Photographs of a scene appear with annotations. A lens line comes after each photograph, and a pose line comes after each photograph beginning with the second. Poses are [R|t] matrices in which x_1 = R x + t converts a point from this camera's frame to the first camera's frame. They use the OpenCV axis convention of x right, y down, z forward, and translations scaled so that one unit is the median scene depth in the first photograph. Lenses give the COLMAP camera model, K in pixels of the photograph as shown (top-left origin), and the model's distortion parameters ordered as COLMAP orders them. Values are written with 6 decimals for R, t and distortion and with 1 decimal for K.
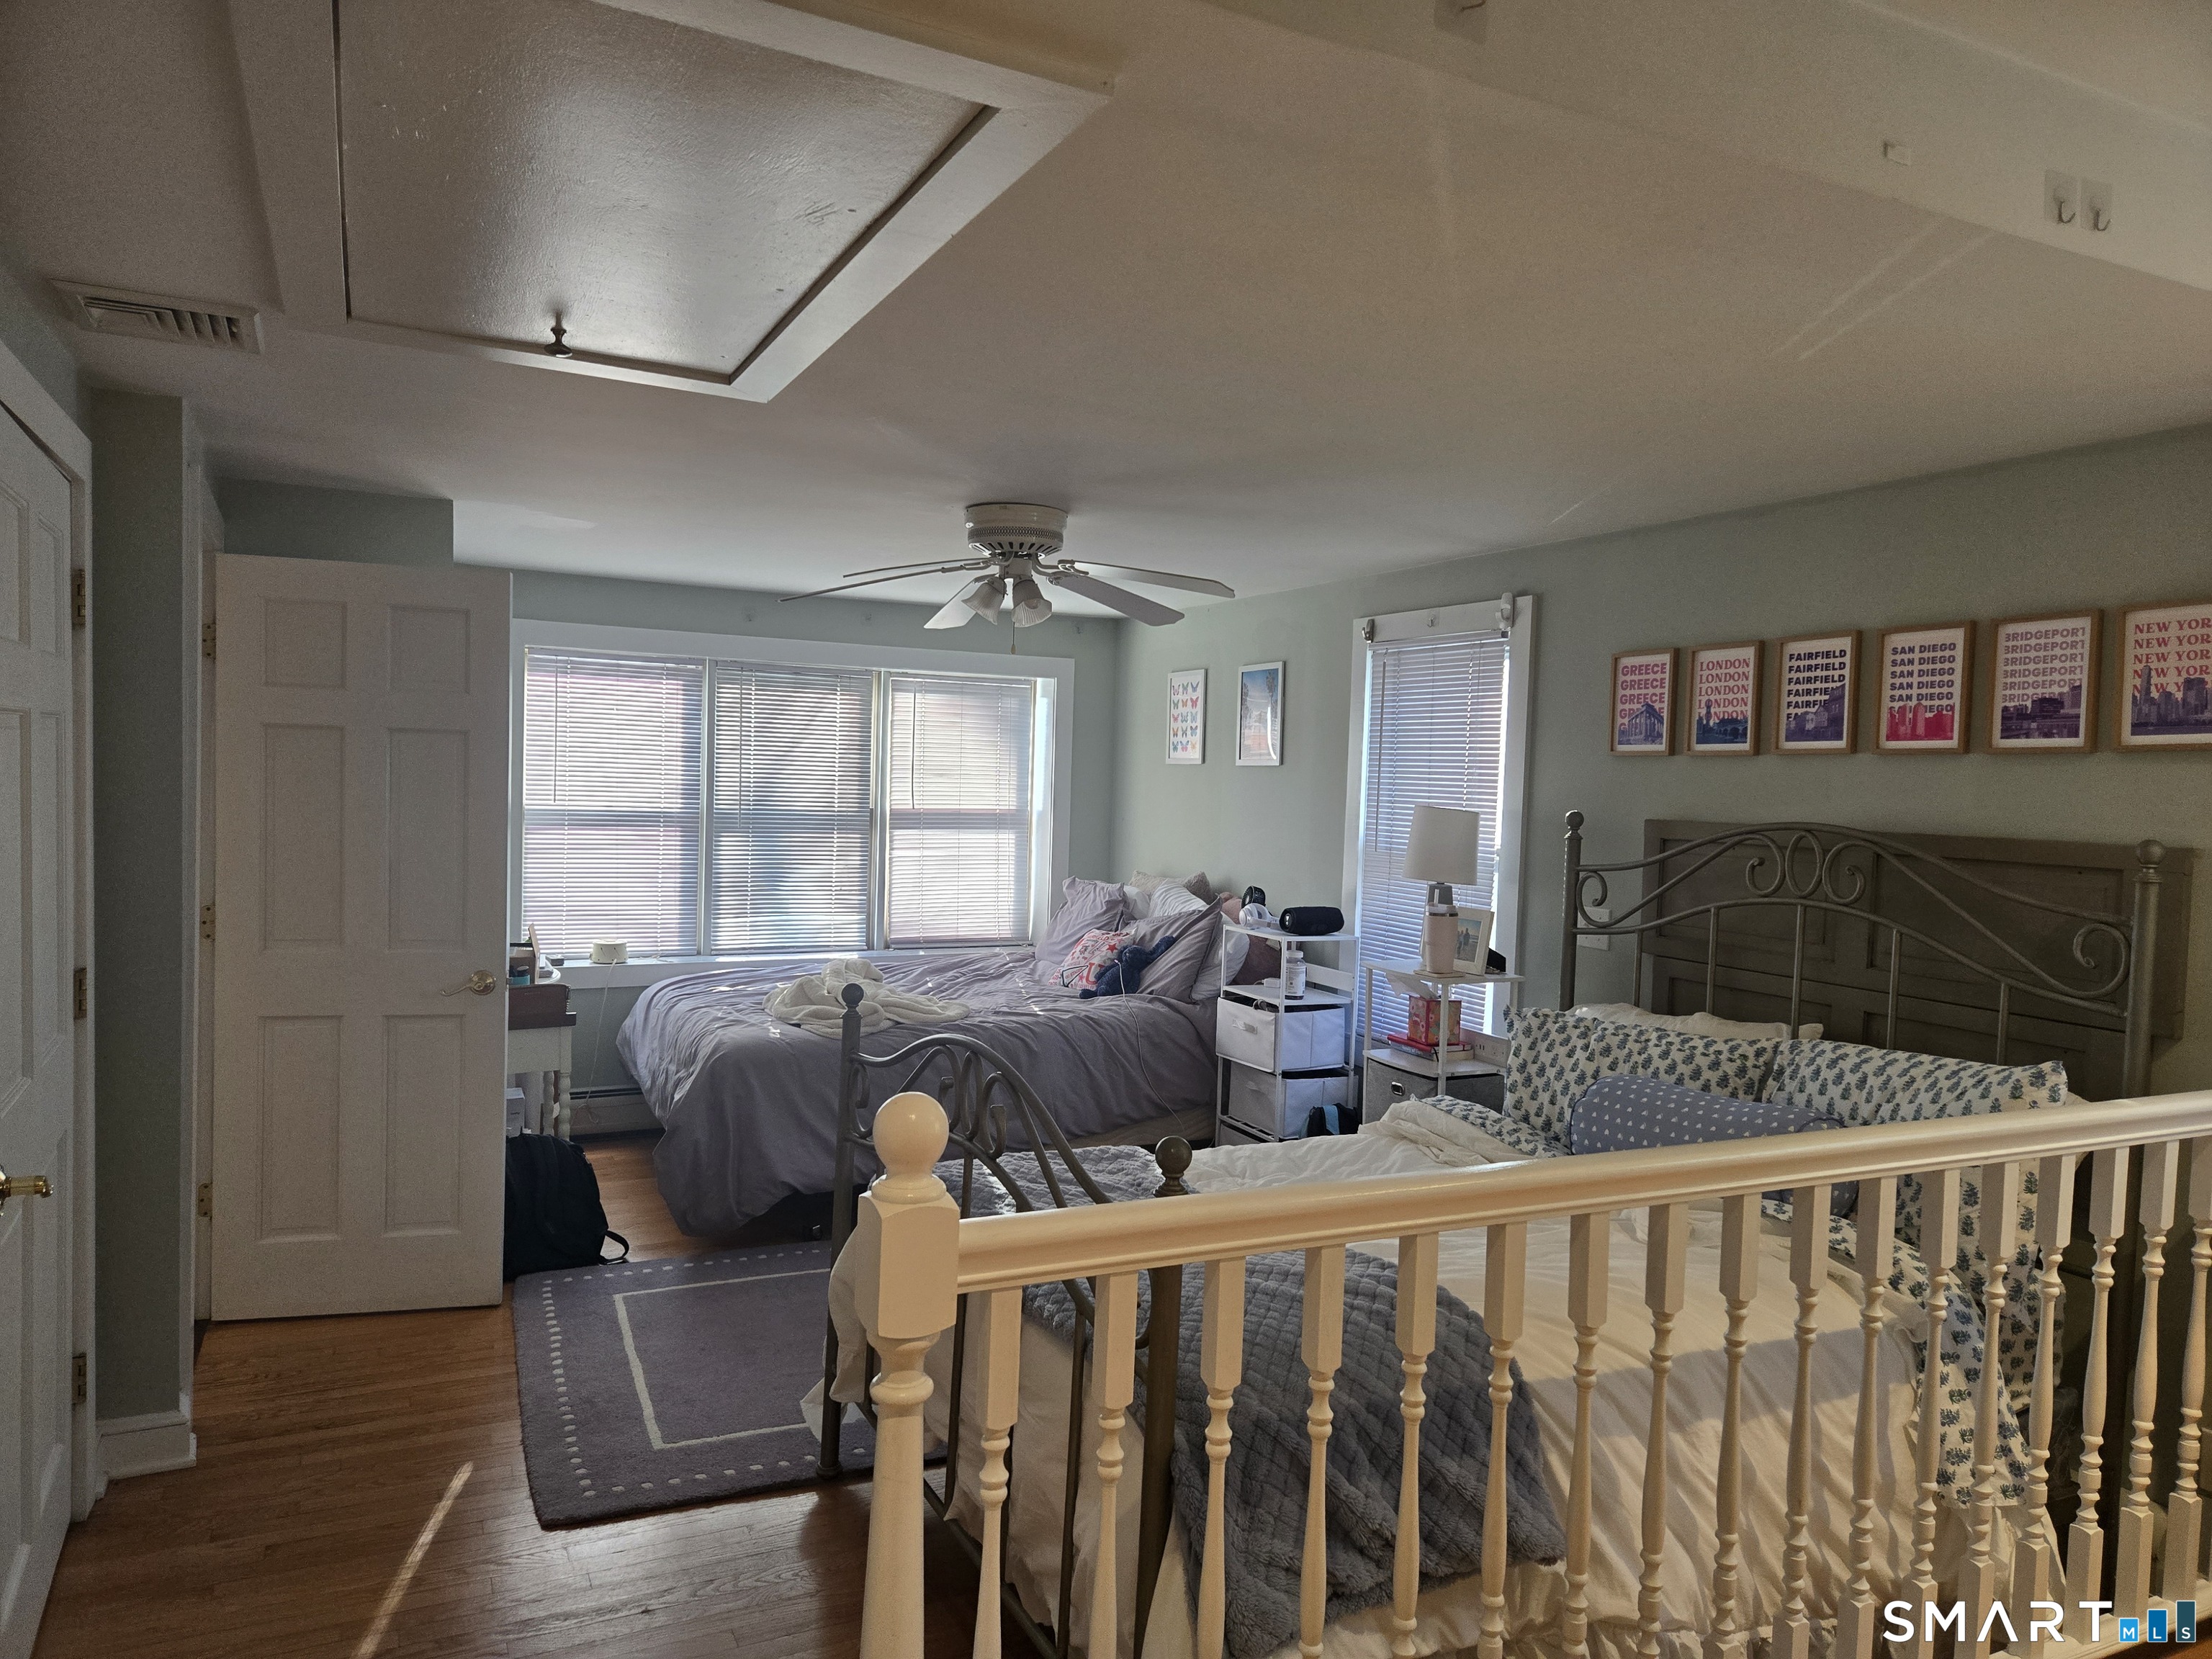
lens RADIAL K [[1471.0, 0, 1104.7], [0, 1471.0, 833.3], [0, 0, 1]] dist [0.072038, -0.058973]
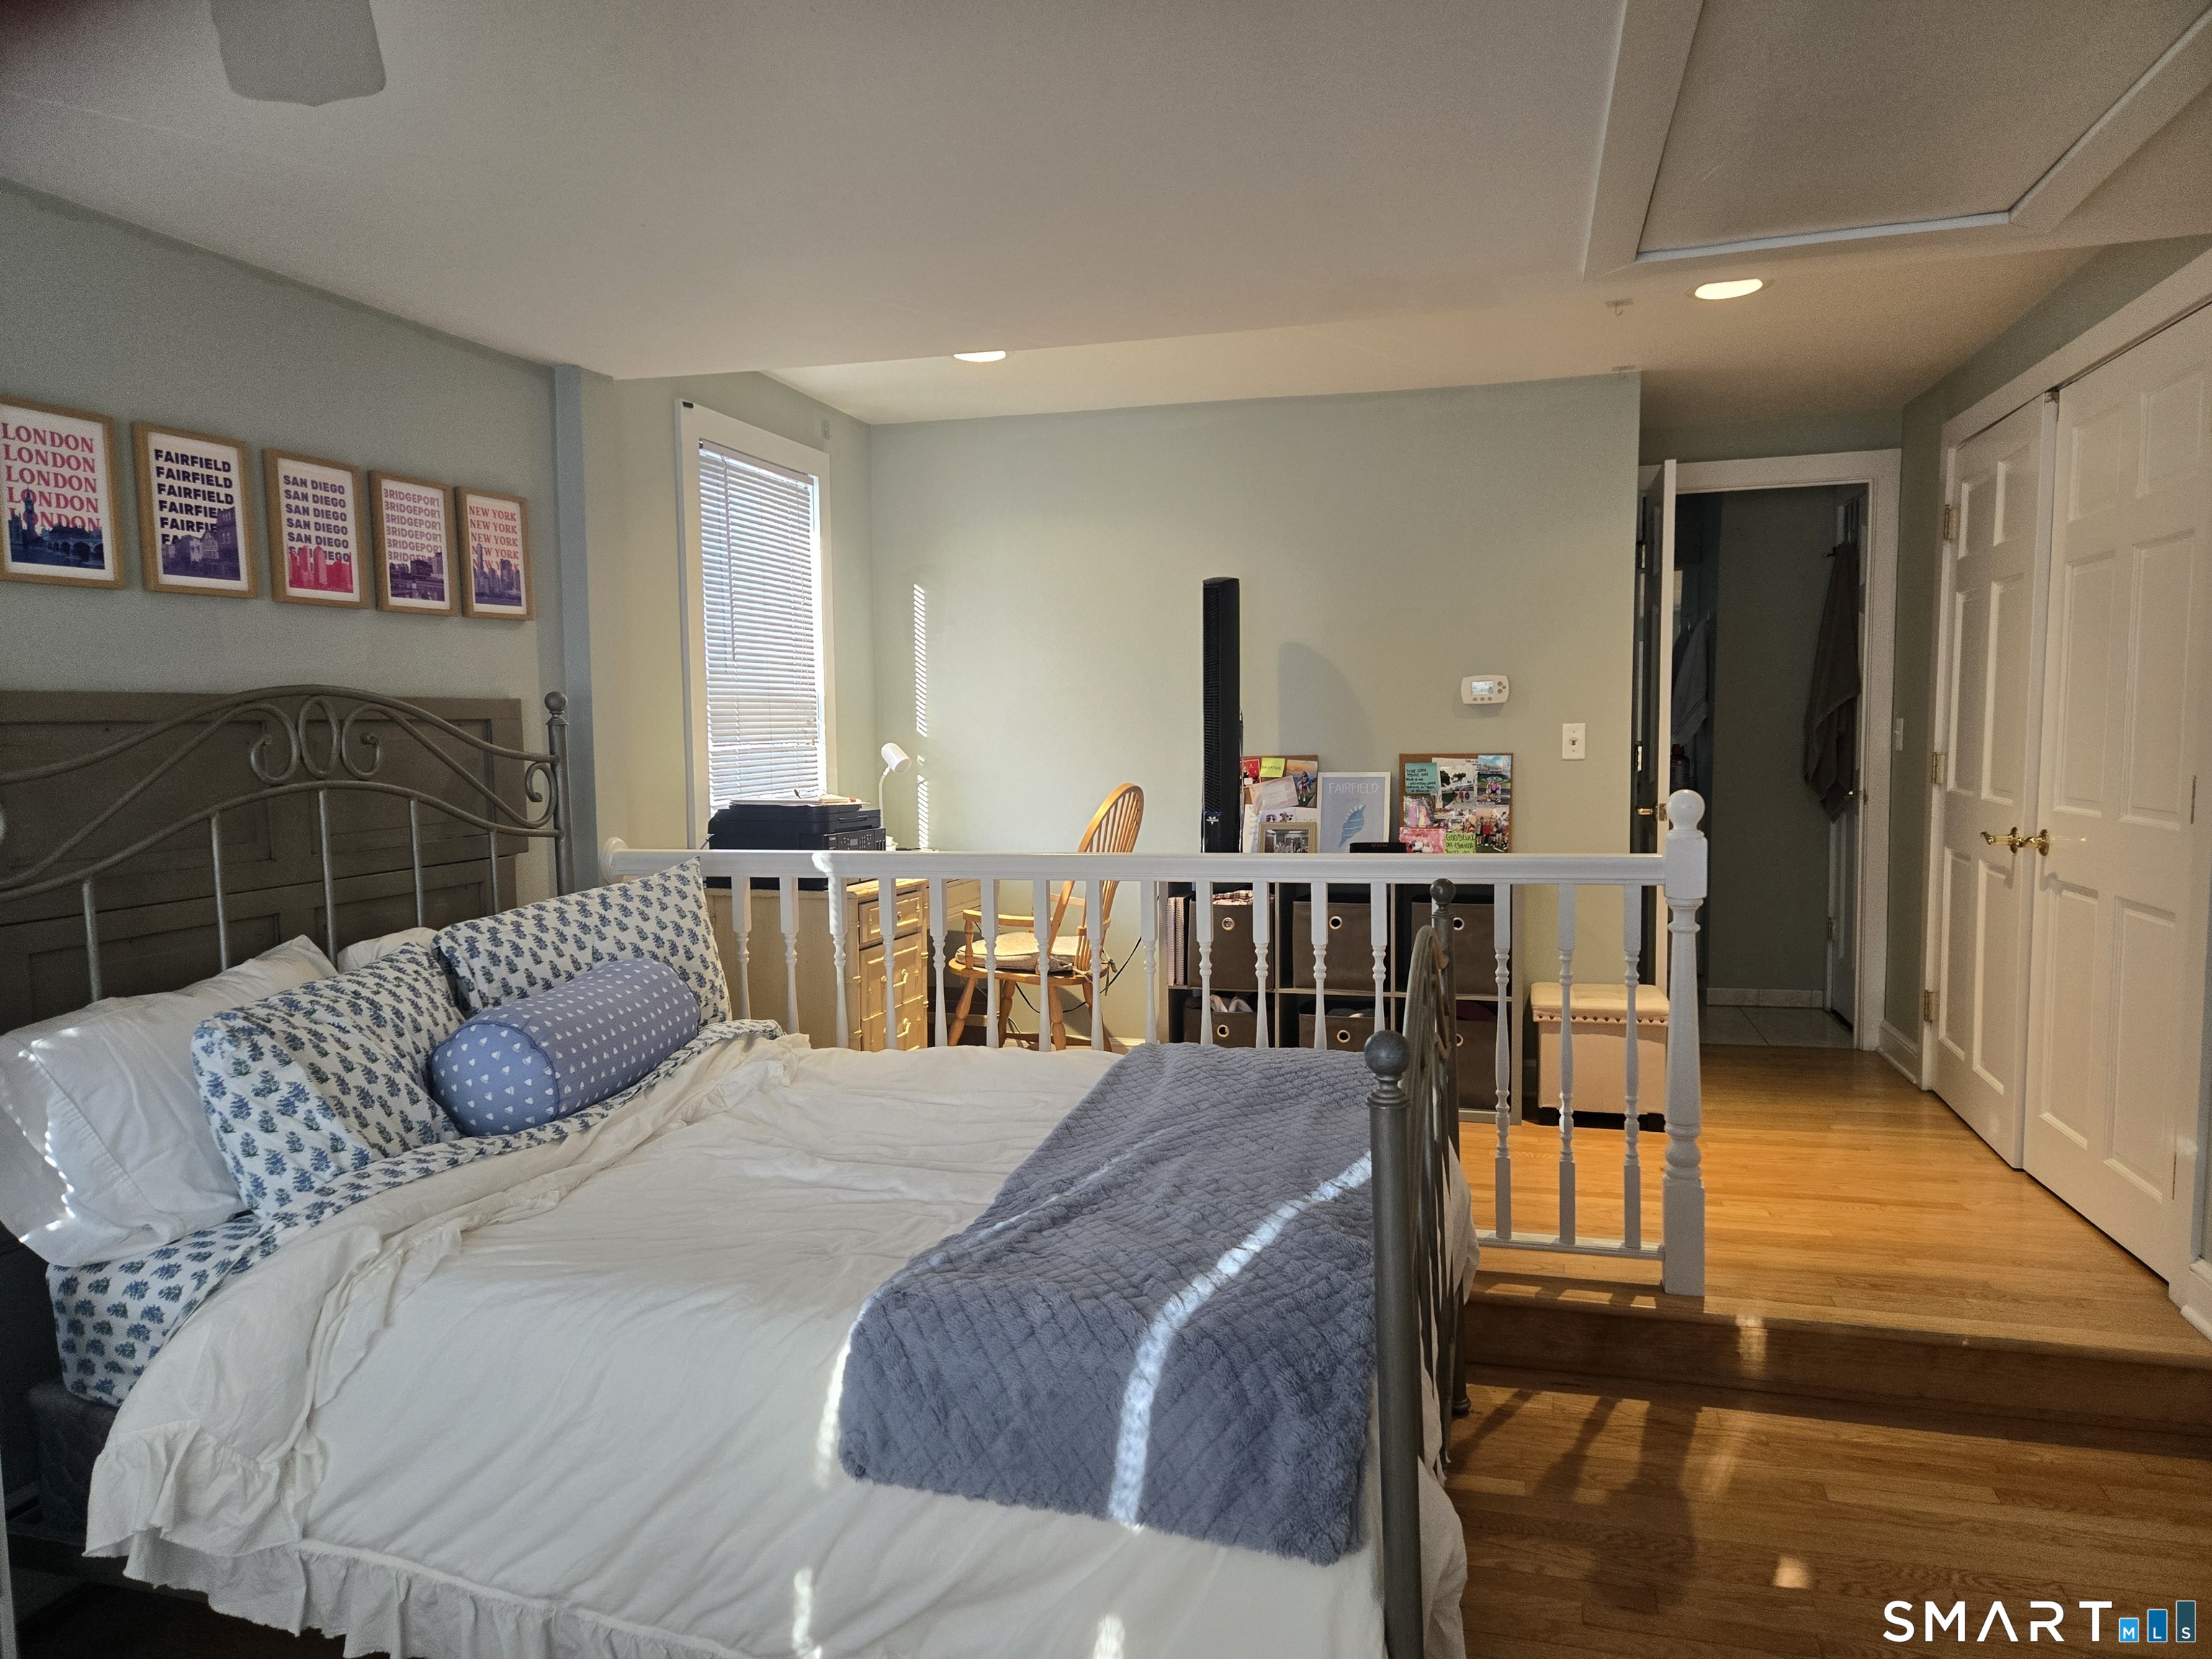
lens RADIAL K [[1471.0, 0, 1106.5], [0, 1471.0, 840.5], [0, 0, 1]] dist [0.072038, -0.058973]
pose [[-0.746503, -0.073715, 0.661286, -0.393033], [0.019349, 0.991019, 0.132313, -0.022813], [-0.665100, 0.111567, -0.738373, 1.339619]]
